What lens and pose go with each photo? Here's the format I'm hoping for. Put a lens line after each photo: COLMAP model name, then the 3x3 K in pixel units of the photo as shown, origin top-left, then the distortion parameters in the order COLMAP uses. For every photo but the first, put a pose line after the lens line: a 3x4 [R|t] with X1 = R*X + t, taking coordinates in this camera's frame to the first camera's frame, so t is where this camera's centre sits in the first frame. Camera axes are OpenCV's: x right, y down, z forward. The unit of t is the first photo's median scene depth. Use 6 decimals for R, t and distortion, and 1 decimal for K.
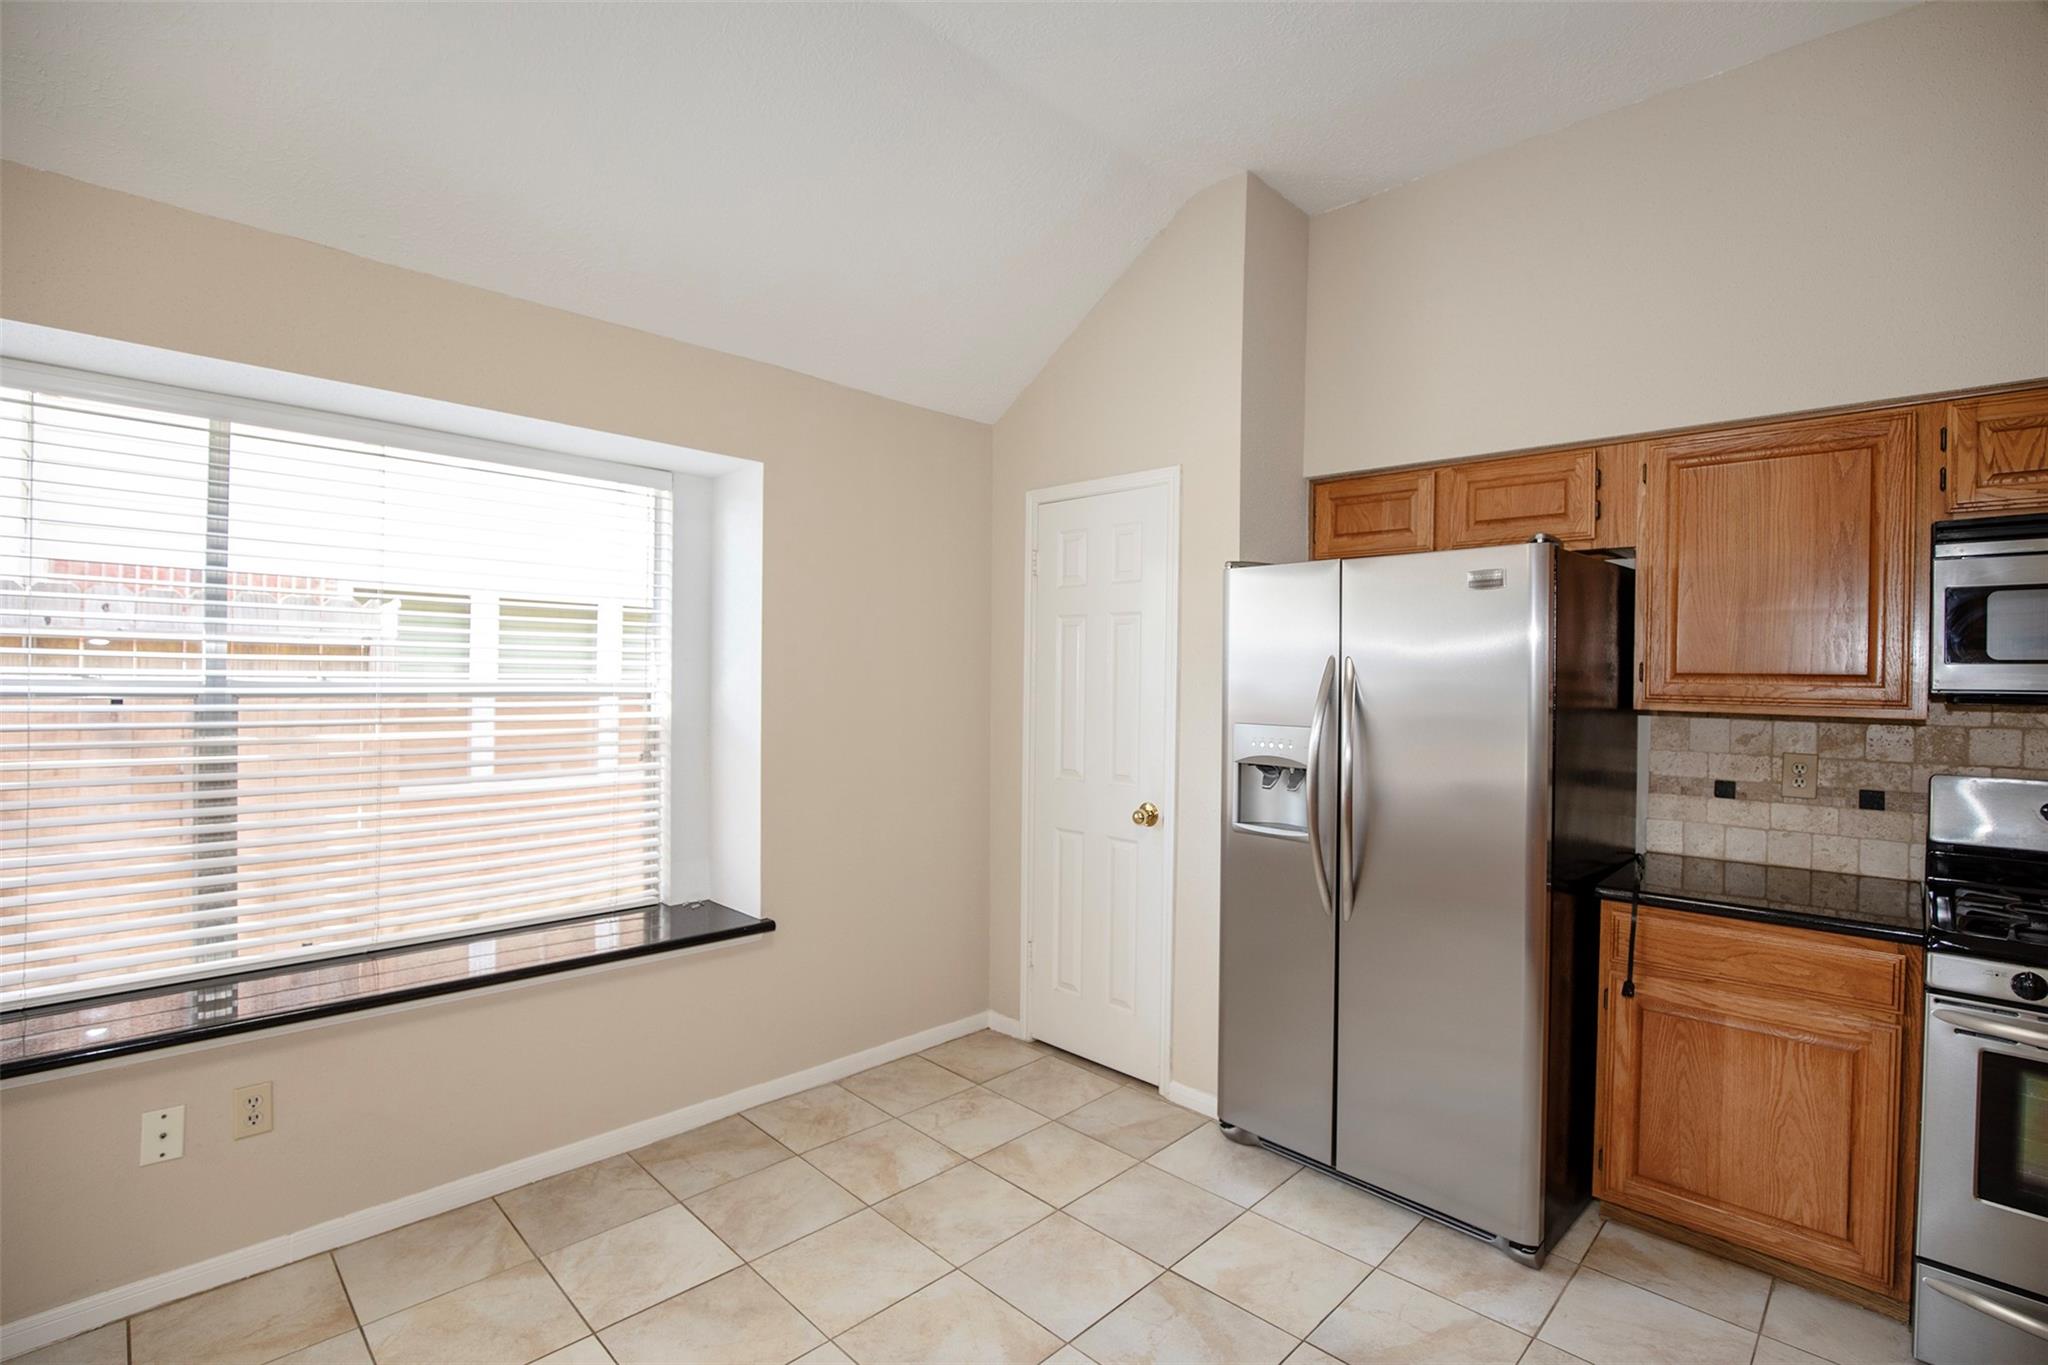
lens RADIAL K [[936.8, 0, 1043.8], [0, 936.8, 675.4], [0, 0, 1]] dist [-0.033727, 0.005848]
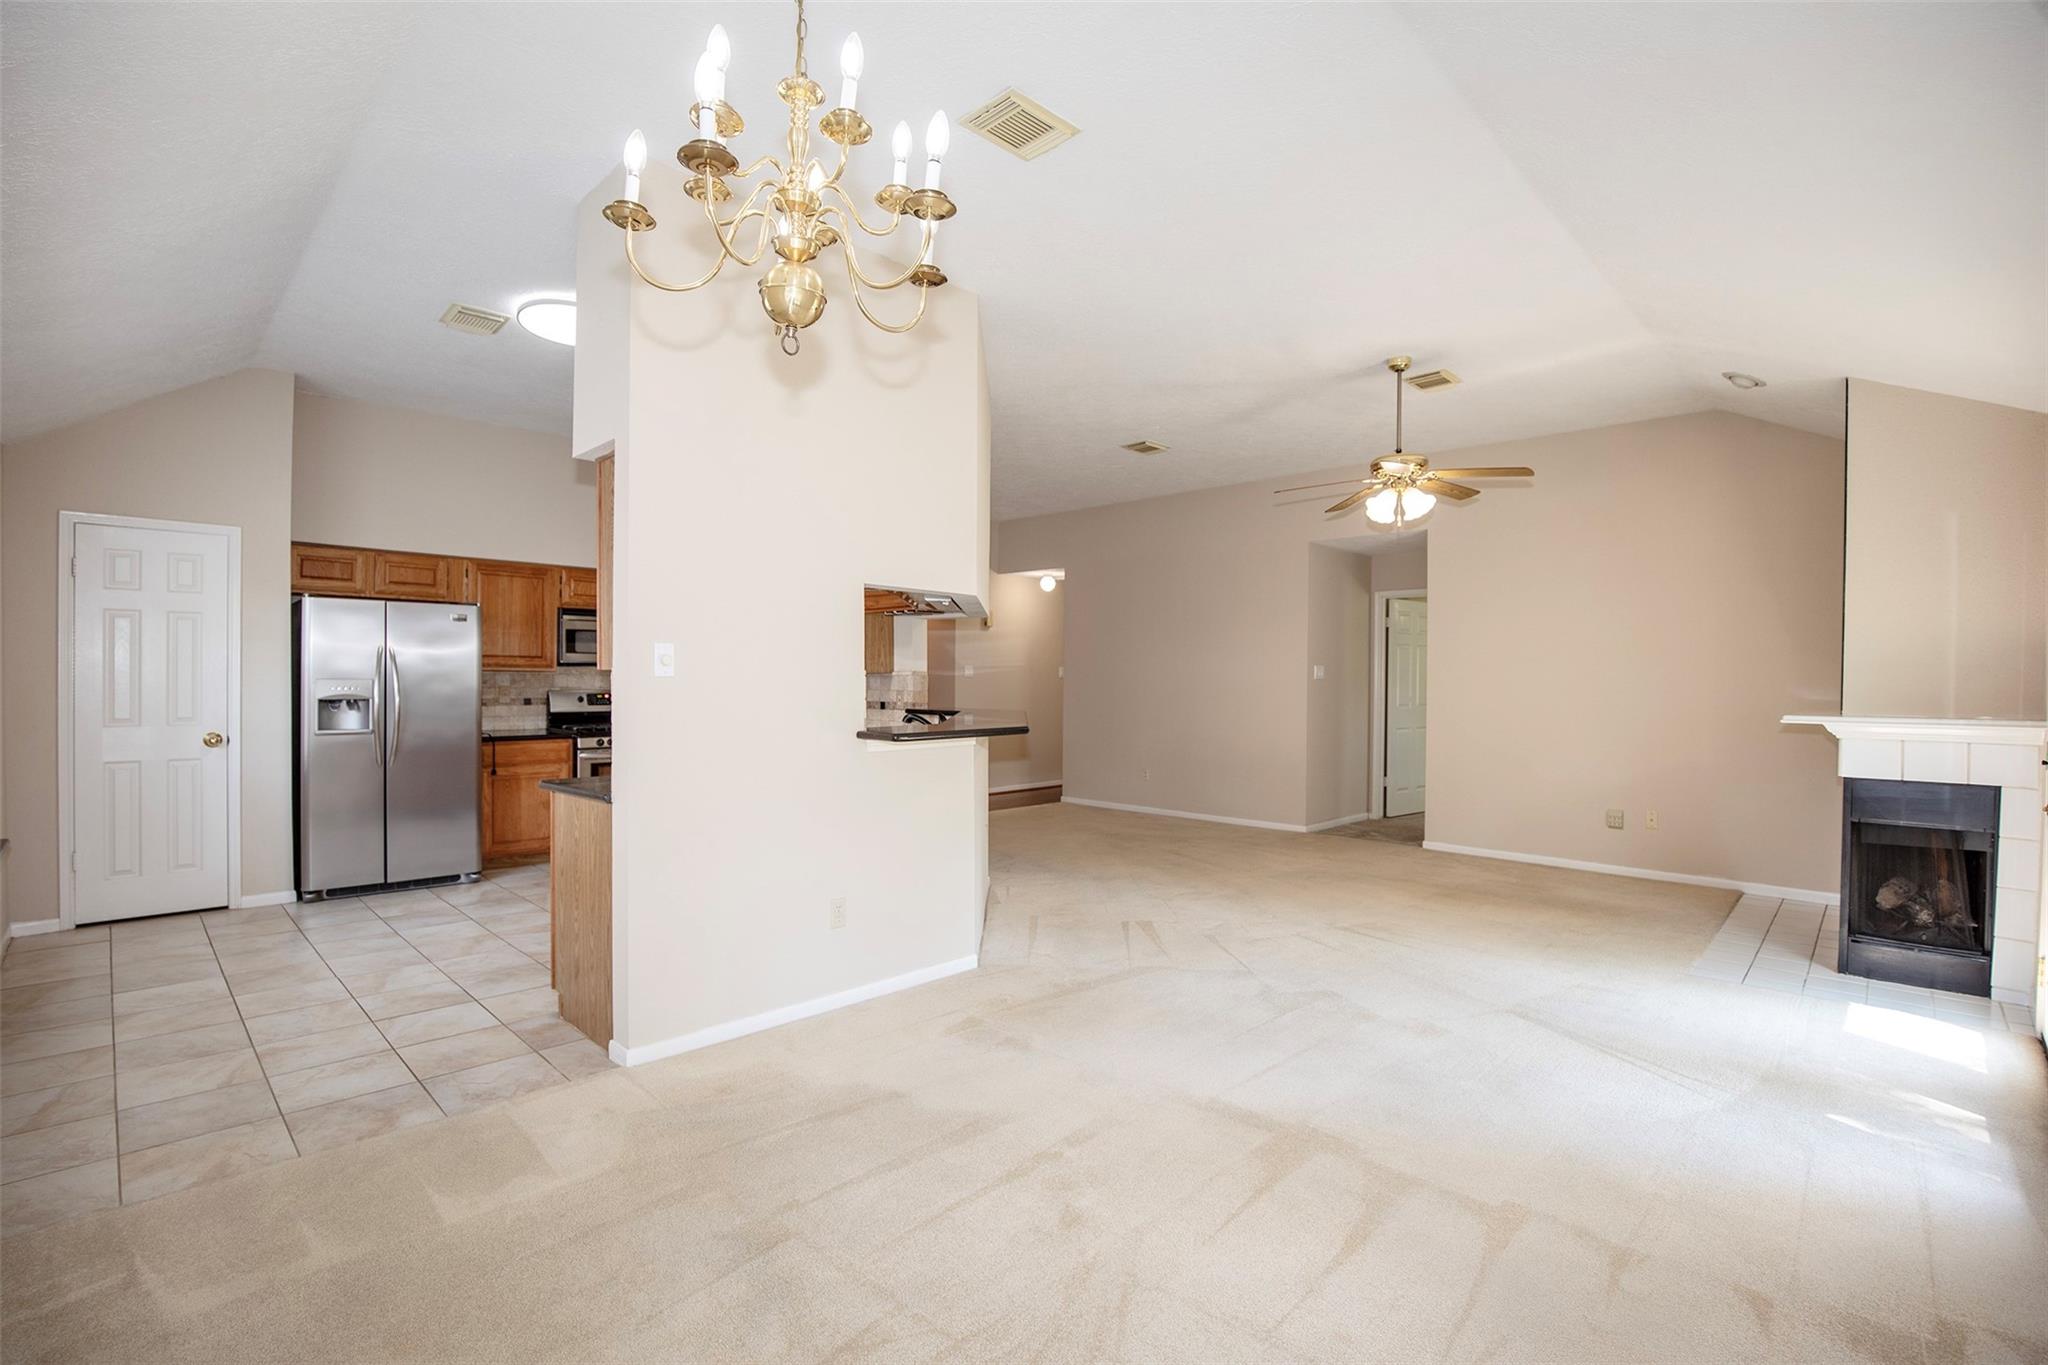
lens RADIAL K [[936.8, 0, 1019.5], [0, 936.8, 680.3], [0, 0, 1]] dist [-0.033727, 0.005848]
pose [[0.016483, -0.017918, 0.999704, -1.748037], [-0.004552, 0.999828, 0.017996, 0.013080], [-0.999854, -0.004847, 0.016399, -0.495799]]
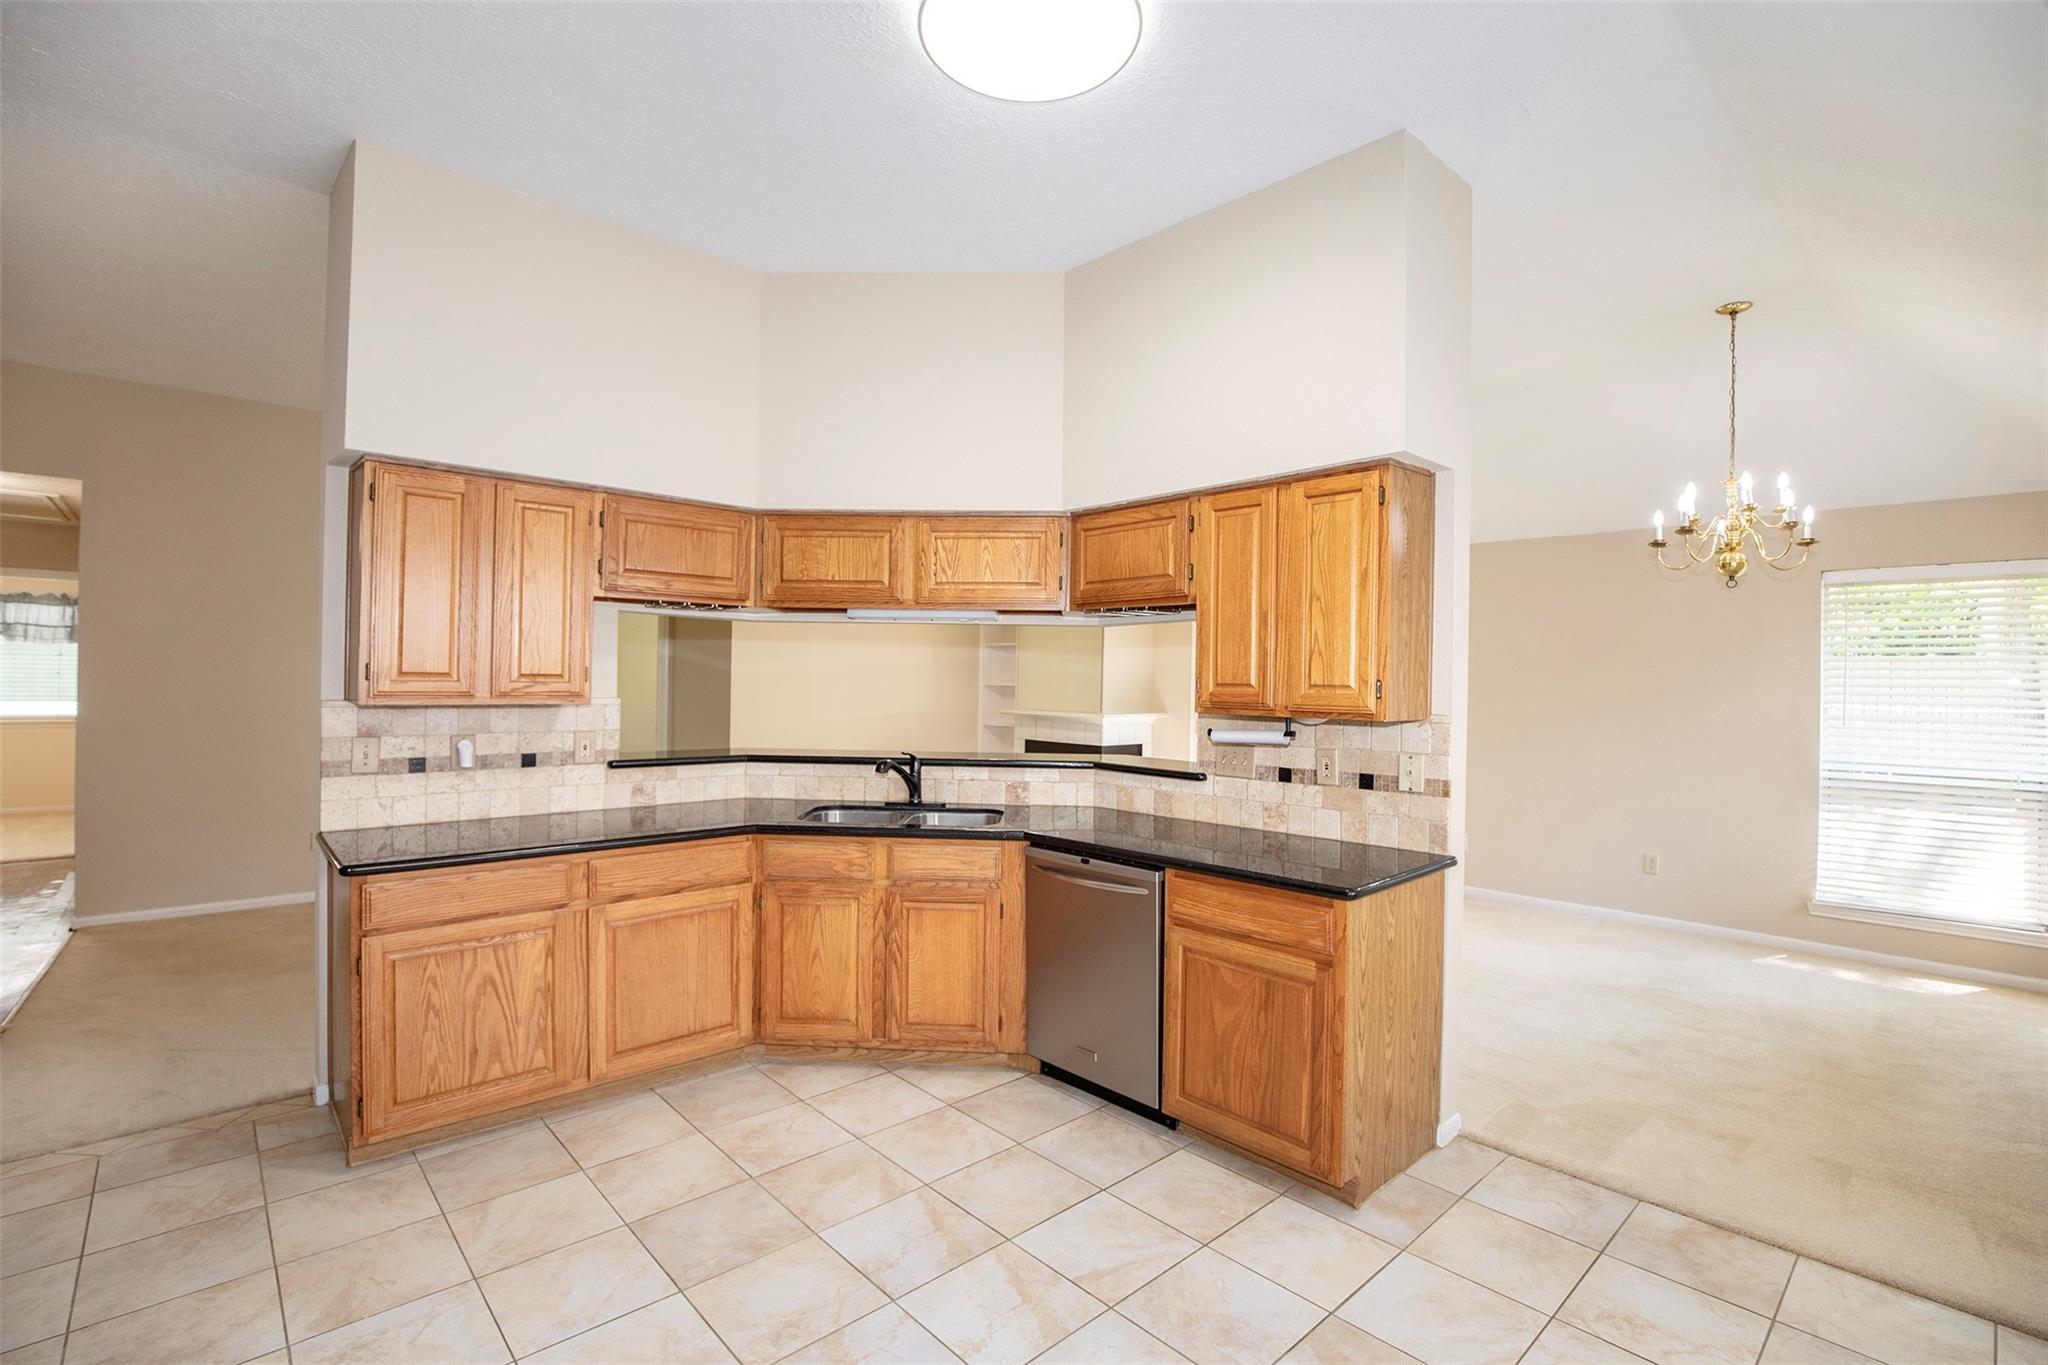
lens RADIAL K [[936.8, 0, 1035.0], [0, 936.8, 677.7], [0, 0, 1]] dist [-0.033727, 0.005848]
pose [[-0.998247, -0.028013, 0.052140, -0.118658], [-0.028084, 0.999605, -0.000629, -0.012732], [-0.052102, -0.002092, -0.998640, 1.178293]]
